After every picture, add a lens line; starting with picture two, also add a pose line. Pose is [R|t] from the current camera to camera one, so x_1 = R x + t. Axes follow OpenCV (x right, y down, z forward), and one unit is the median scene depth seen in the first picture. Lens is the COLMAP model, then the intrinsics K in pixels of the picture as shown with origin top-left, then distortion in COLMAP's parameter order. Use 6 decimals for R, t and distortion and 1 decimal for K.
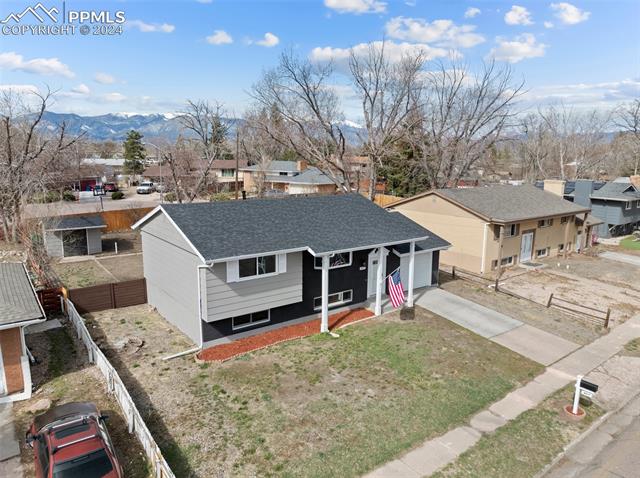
lens RADIAL K [[451.6, 0, 322.3], [0, 451.6, 238.7], [0, 0, 1]] dist [-0.028713, 0.003433]
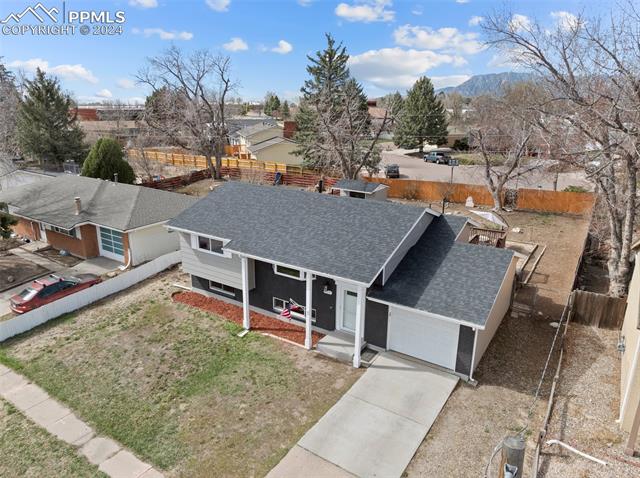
lens RADIAL K [[451.6, 0, 322.3], [0, 451.6, 238.7], [0, 0, 1]] dist [-0.028713, 0.003433]
pose [[0.315886, 0.261306, -0.912105, 1.032103], [-0.173377, 0.961038, 0.215280, -0.260894], [0.932822, 0.090135, 0.348883, 0.860999]]
